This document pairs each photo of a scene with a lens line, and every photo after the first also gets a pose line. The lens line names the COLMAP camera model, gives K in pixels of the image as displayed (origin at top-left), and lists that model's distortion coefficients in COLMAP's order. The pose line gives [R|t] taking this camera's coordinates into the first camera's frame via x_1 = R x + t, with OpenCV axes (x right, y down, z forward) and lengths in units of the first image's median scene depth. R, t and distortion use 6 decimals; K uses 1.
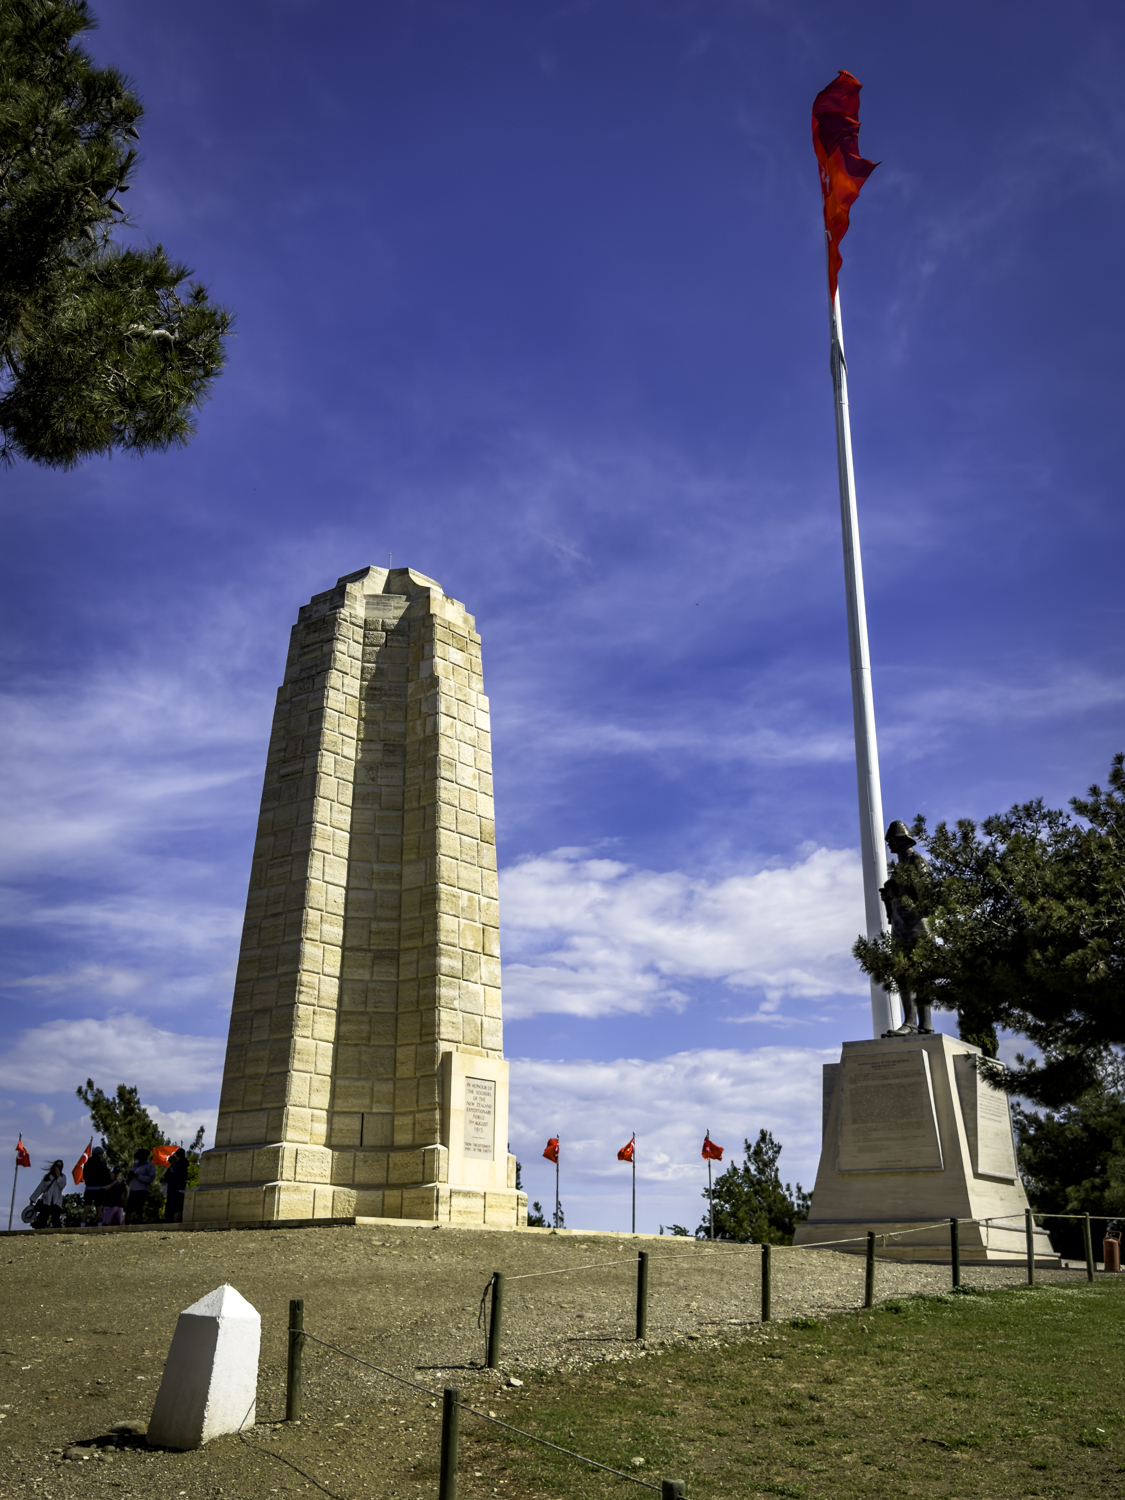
lens RADIAL K [[1561.8, 0, 562.6], [0, 1561.8, 762.6], [0, 0, 1]] dist [0.066887, 0.000000]
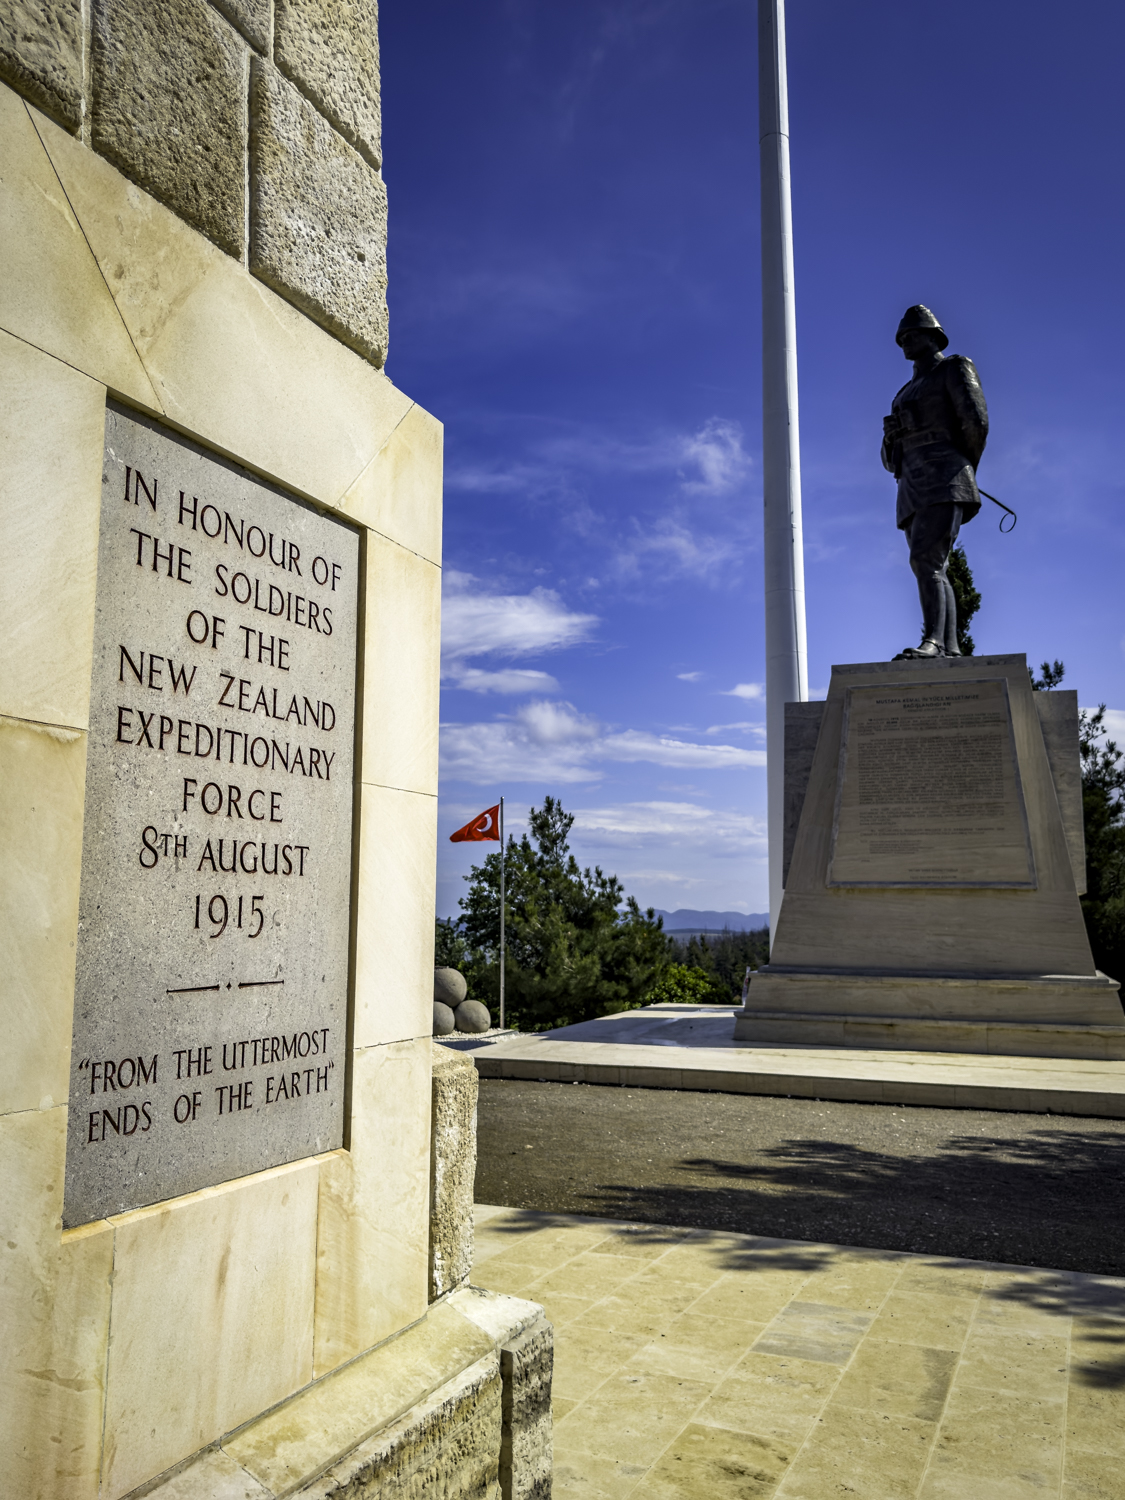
lens RADIAL K [[1242.3, 0, 560.0], [0, 1242.3, 755.4], [0, 0, 1]] dist [0.053593, 0.004399]
pose [[0.966167, 0.034986, 0.255533, -0.050222], [-0.086691, 0.977166, 0.193989, 0.191072], [-0.242911, -0.209579, 0.947138, 0.853809]]
